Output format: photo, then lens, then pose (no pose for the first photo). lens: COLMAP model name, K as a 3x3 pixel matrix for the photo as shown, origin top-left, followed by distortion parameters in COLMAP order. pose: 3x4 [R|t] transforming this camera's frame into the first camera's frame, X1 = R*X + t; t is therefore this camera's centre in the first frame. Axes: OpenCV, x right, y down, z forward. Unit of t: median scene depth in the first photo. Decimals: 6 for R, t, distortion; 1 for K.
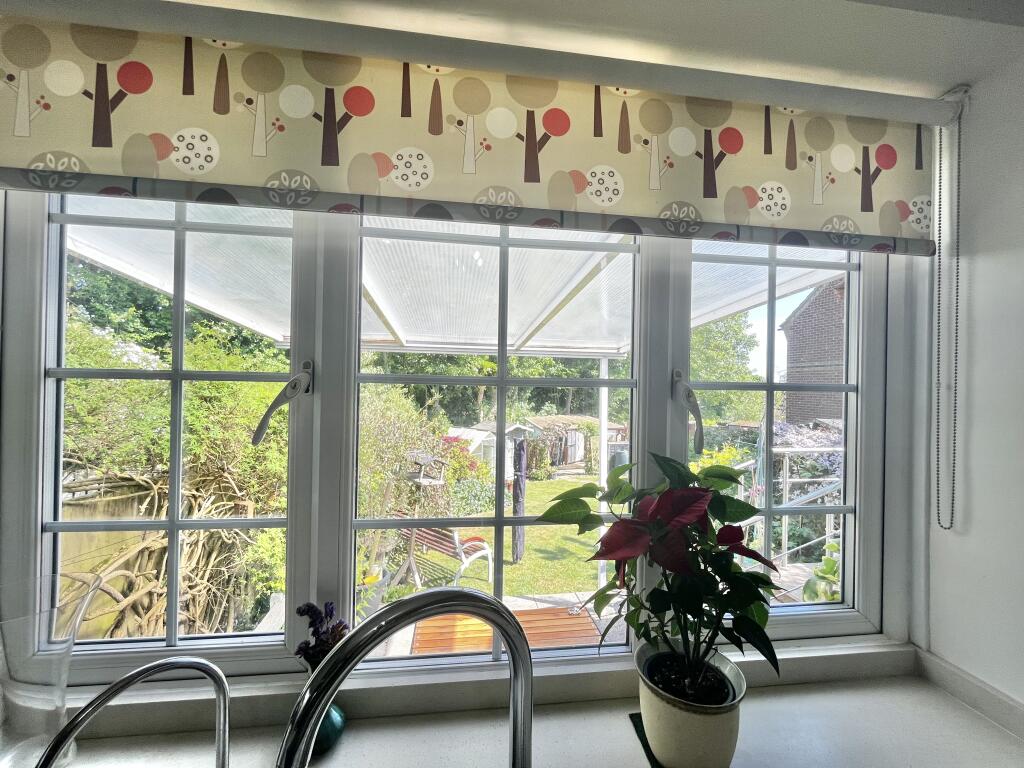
lens RADIAL K [[416.6, 0, 513.9], [0, 416.6, 384.2], [0, 0, 1]] dist [-0.003821, 0.000039]
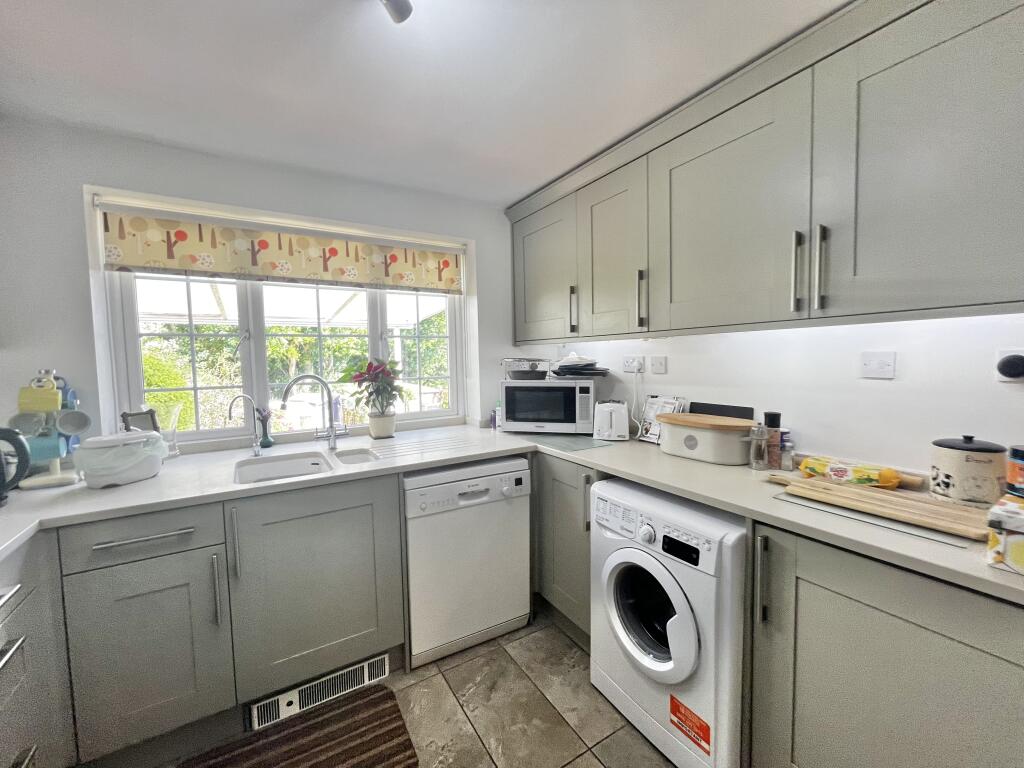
lens RADIAL K [[416.6, 0, 511.5], [0, 416.6, 383.3], [0, 0, 1]] dist [-0.003821, 0.000039]
pose [[0.915666, -0.060501, 0.397360, 0.026360], [0.032865, 0.996566, 0.076001, 0.160098], [-0.400594, -0.056532, 0.914510, -2.418474]]
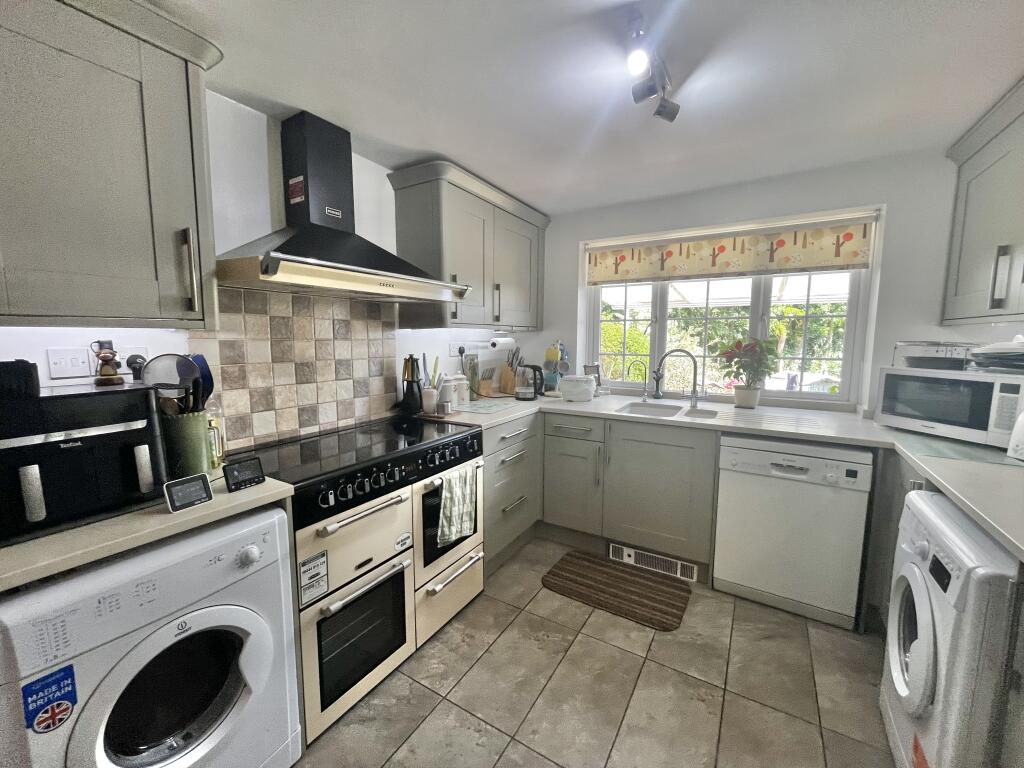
lens RADIAL K [[416.6, 0, 506.8], [0, 416.6, 385.6], [0, 0, 1]] dist [-0.003821, 0.000039]
pose [[0.771093, 0.057443, -0.634126, 1.049552], [0.016374, 0.993804, 0.109935, 0.158891], [0.636512, -0.095154, 0.765375, -3.218011]]
